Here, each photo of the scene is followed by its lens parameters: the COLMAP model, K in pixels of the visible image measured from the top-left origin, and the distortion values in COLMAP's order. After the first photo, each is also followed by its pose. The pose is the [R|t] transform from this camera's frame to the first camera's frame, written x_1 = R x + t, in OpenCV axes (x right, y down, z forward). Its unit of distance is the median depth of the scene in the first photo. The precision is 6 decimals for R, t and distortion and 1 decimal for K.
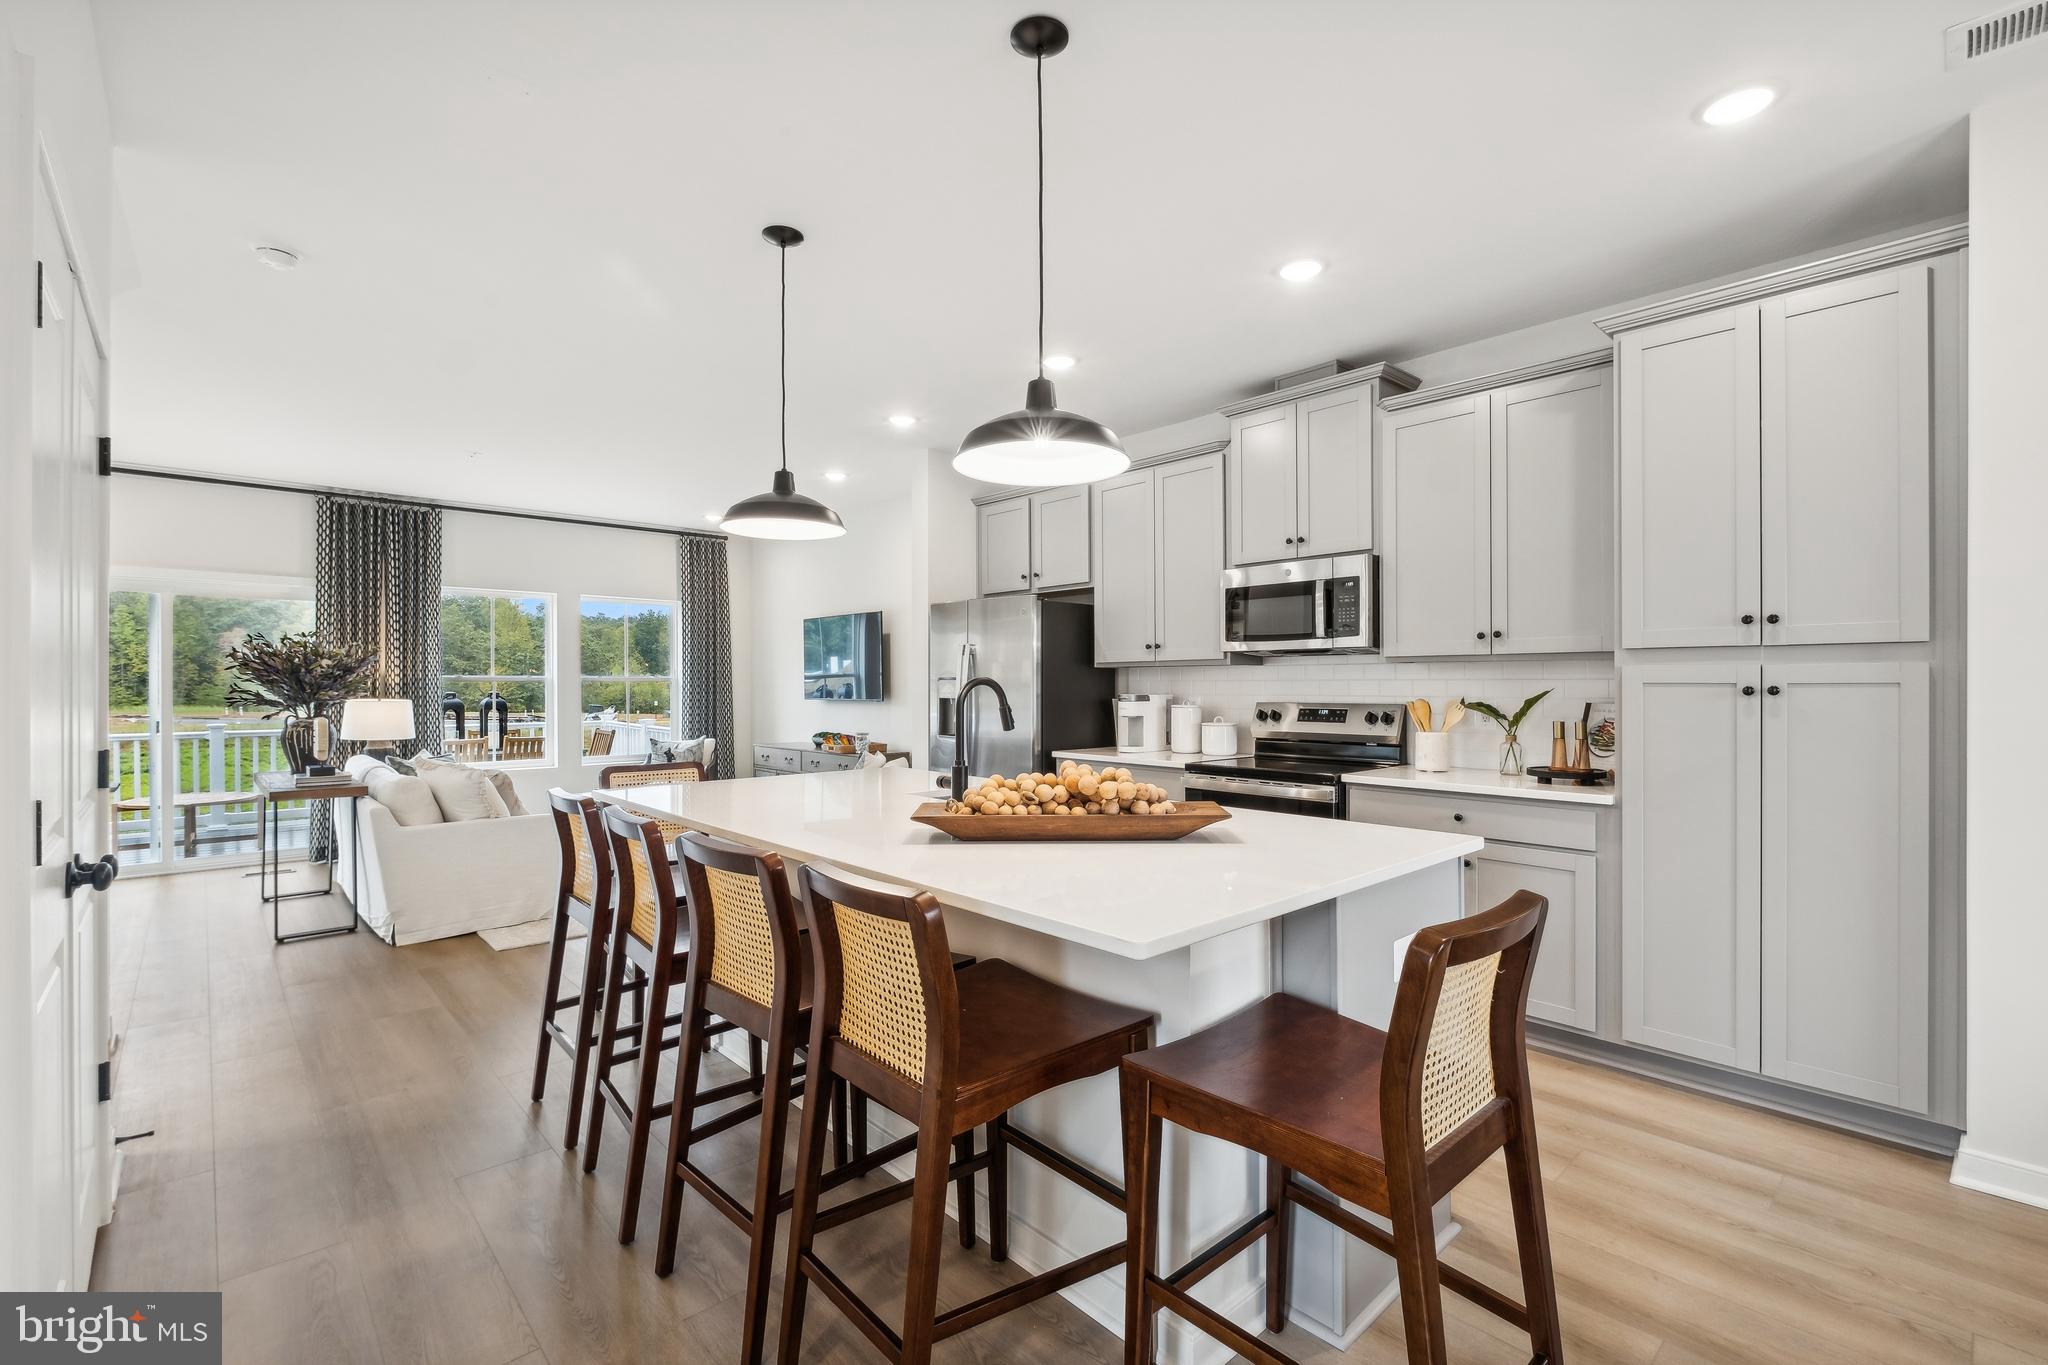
lens RADIAL K [[904.0, 0, 1023.9], [0, 904.0, 682.3], [0, 0, 1]] dist [0.005240, -0.006048]
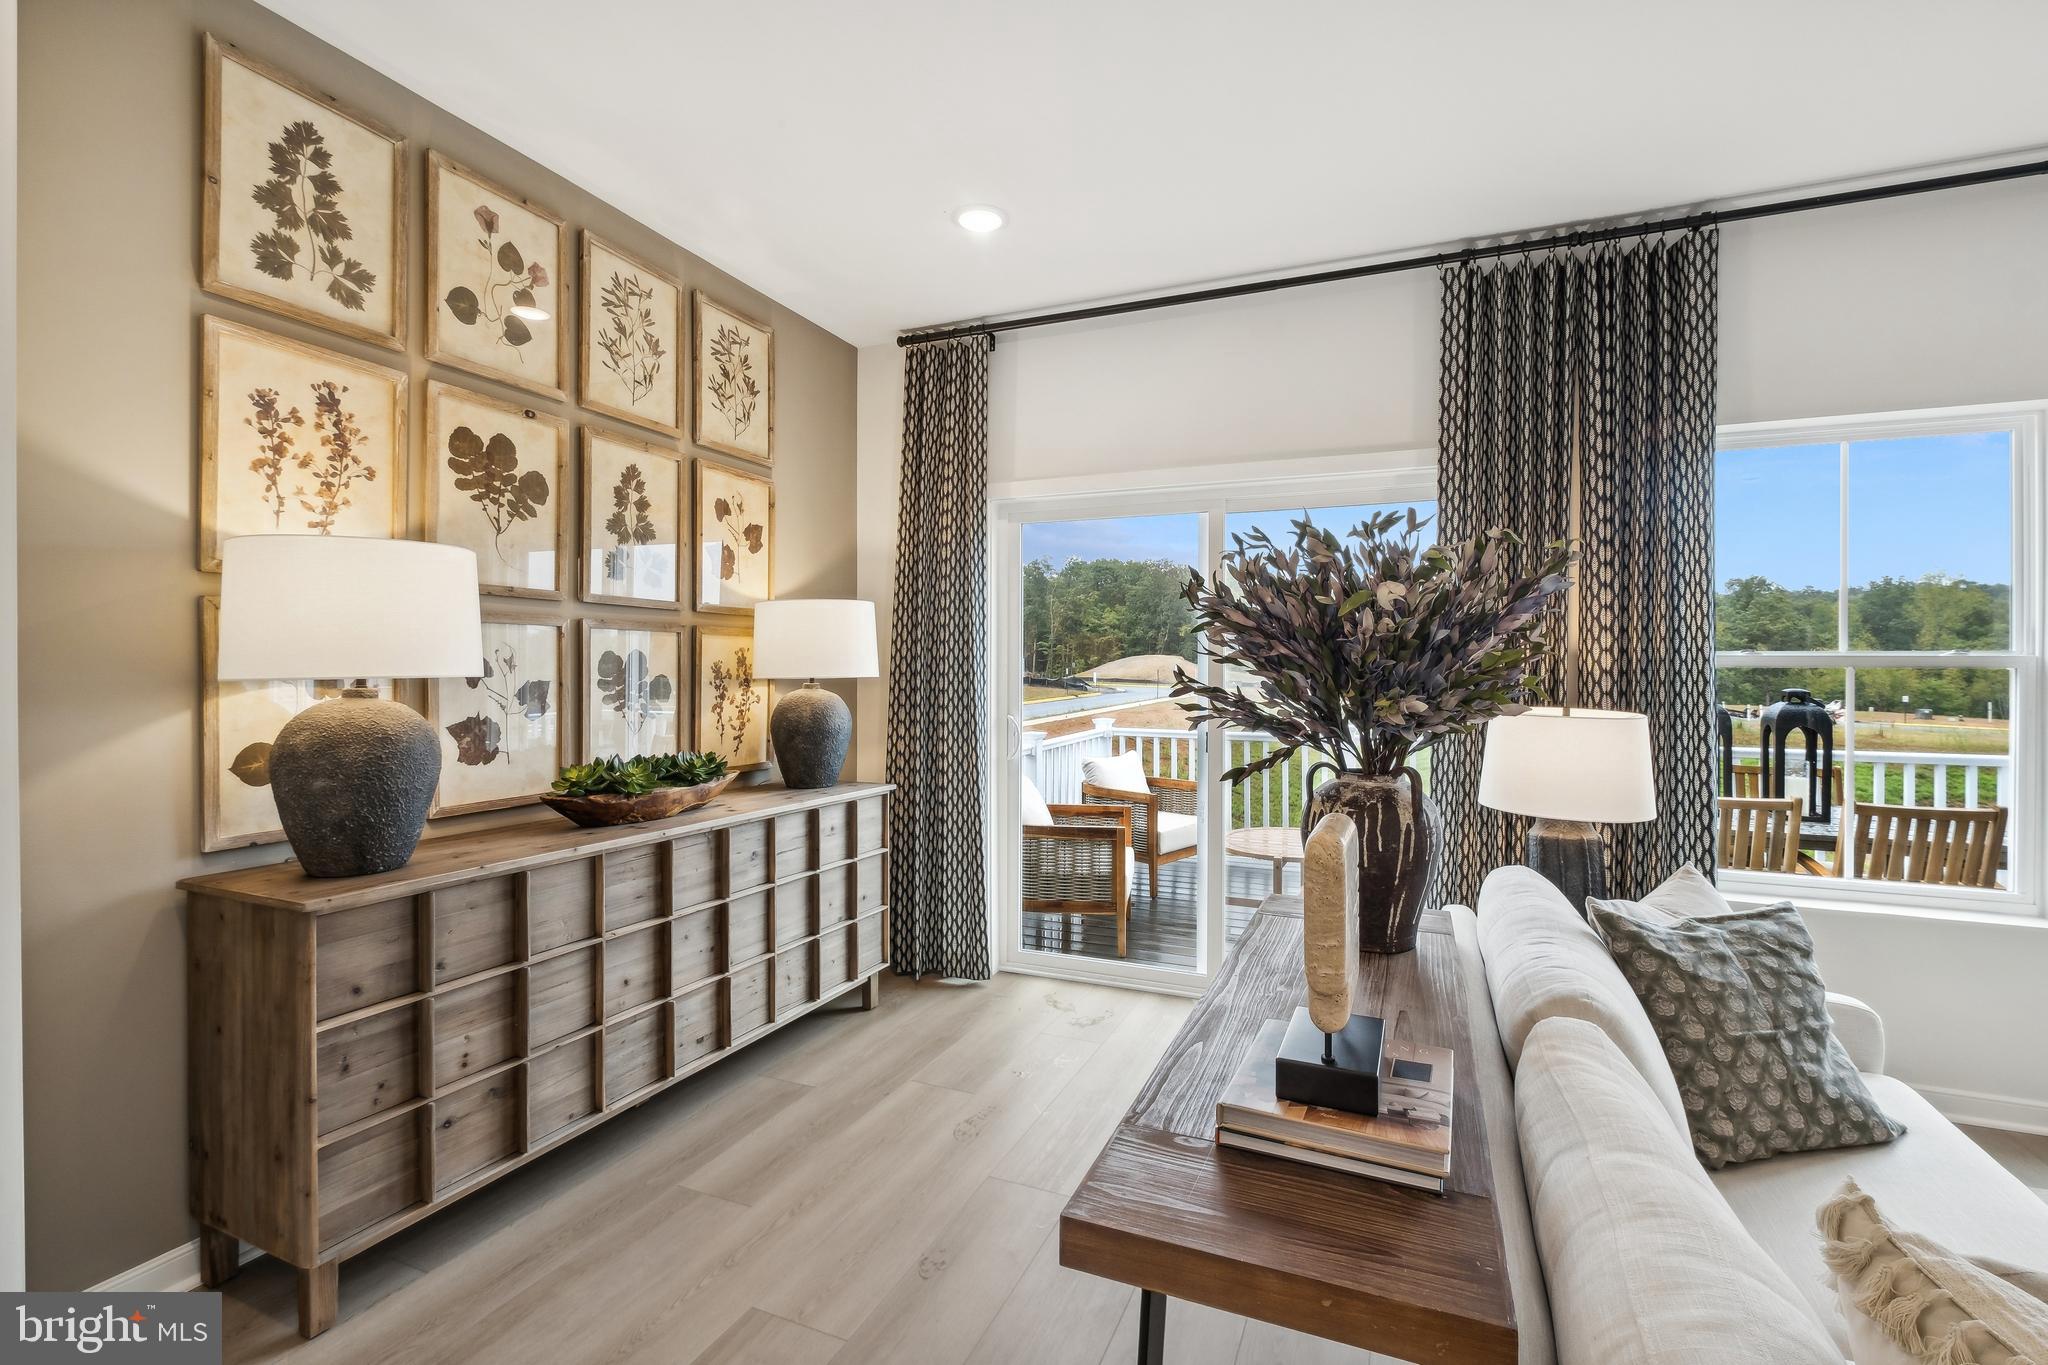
lens RADIAL K [[904.0, 0, 1034.3], [0, 904.0, 673.4], [0, 0, 1]] dist [0.005240, -0.006048]
pose [[0.414875, 0.007797, -0.909845, -0.443616], [-0.003689, 0.999969, 0.006888, 0.000876], [0.909871, 0.000499, 0.414892, 0.616710]]
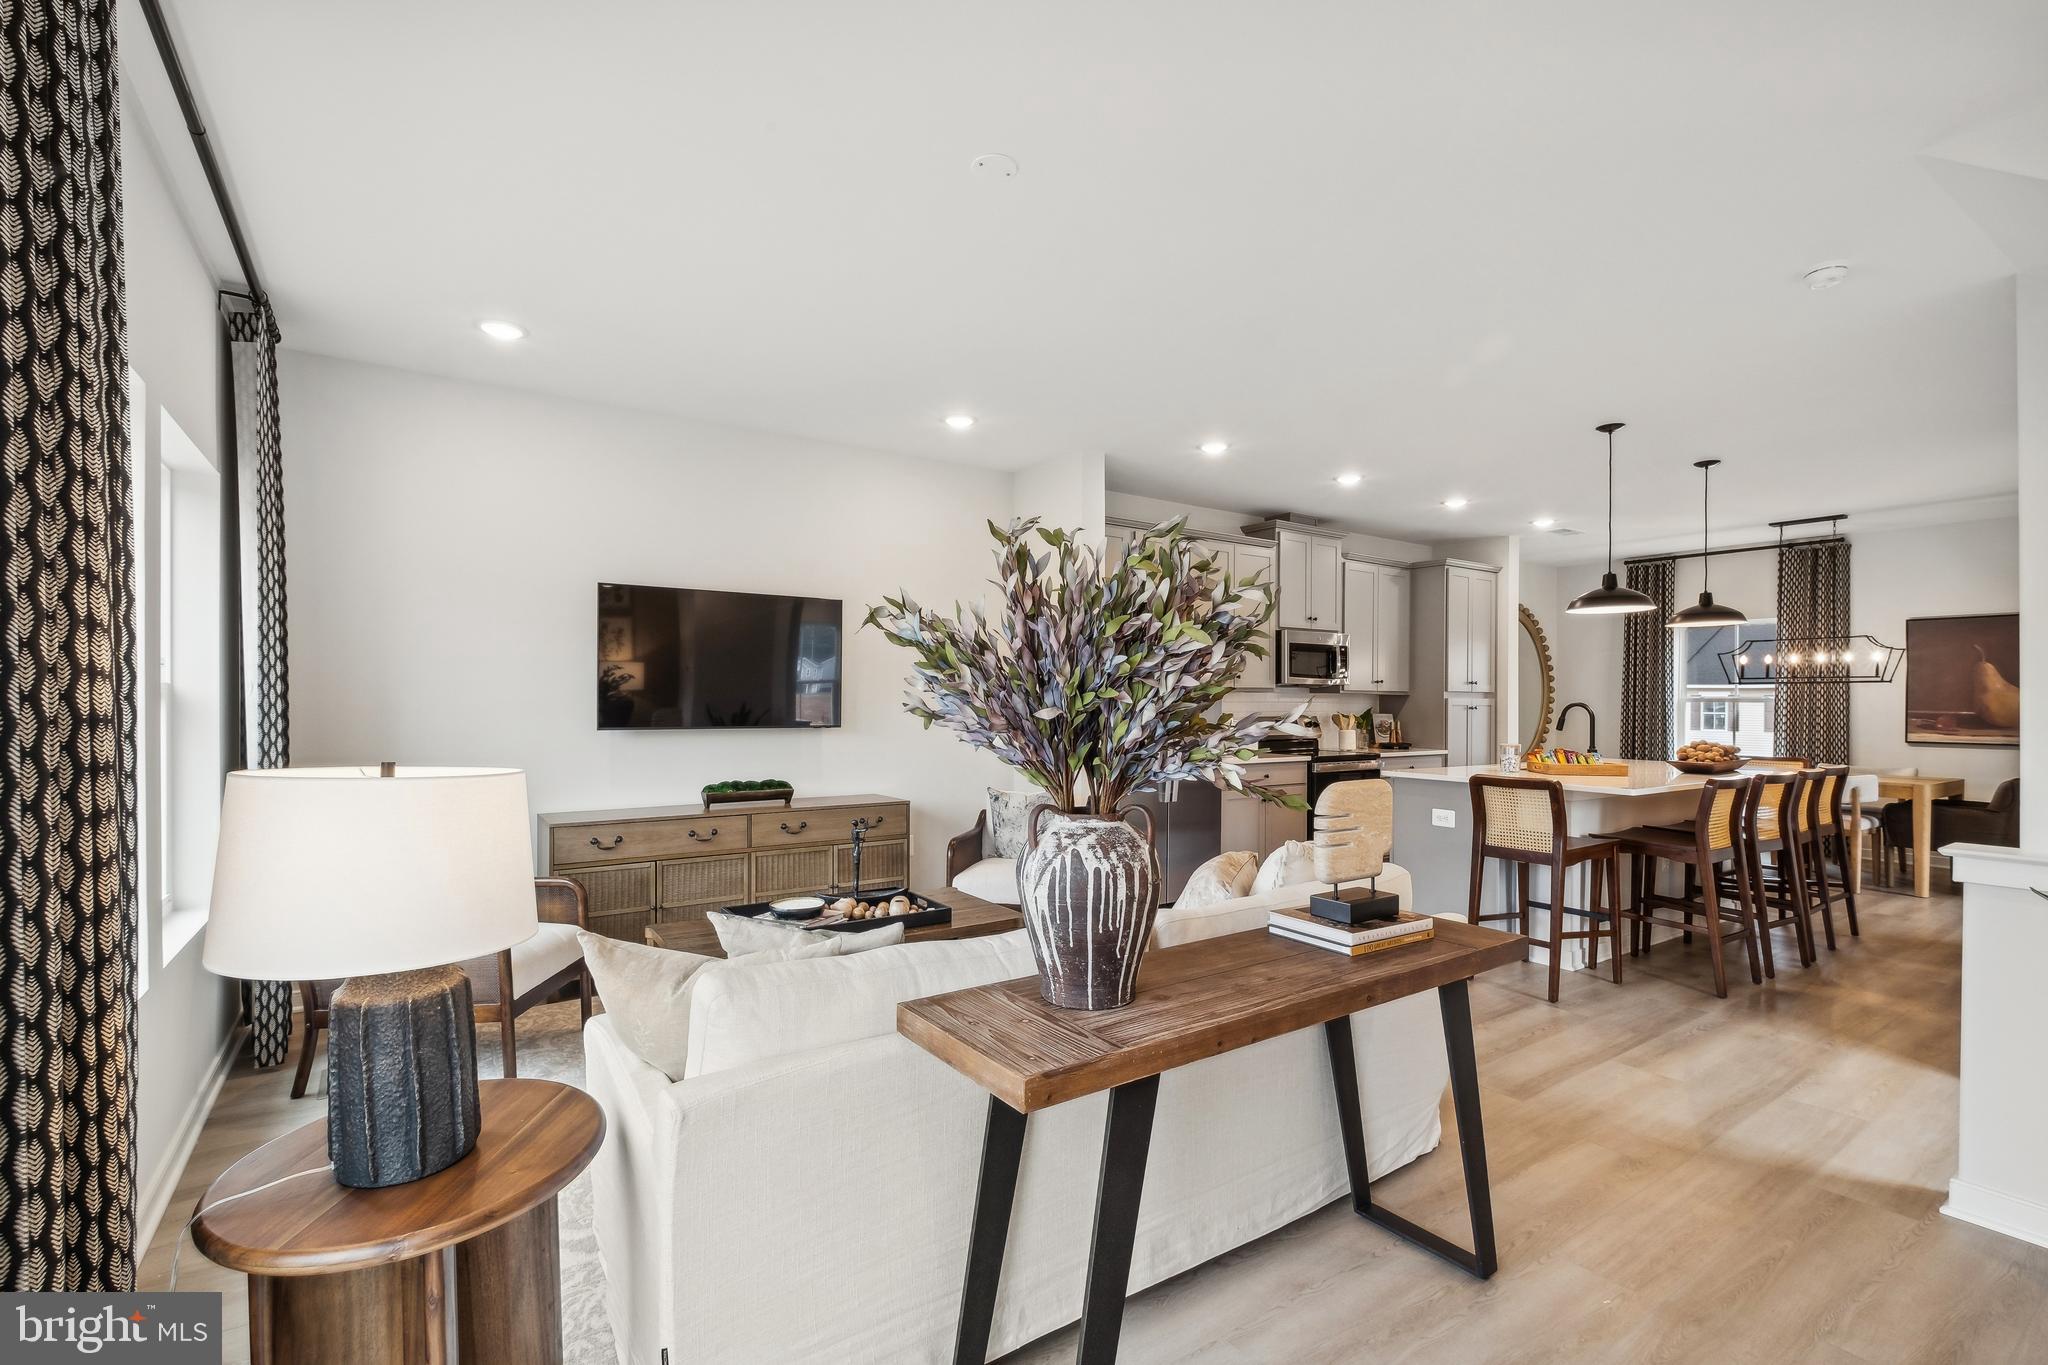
lens RADIAL K [[904.0, 0, 1010.8], [0, 904.0, 698.3], [0, 0, 1]] dist [0.005240, -0.006048]
pose [[0.167214, -0.003520, 0.985914, -0.895121], [-0.007854, 0.999957, 0.004903, -0.005495], [-0.985889, -0.008564, 0.167179, 0.801452]]
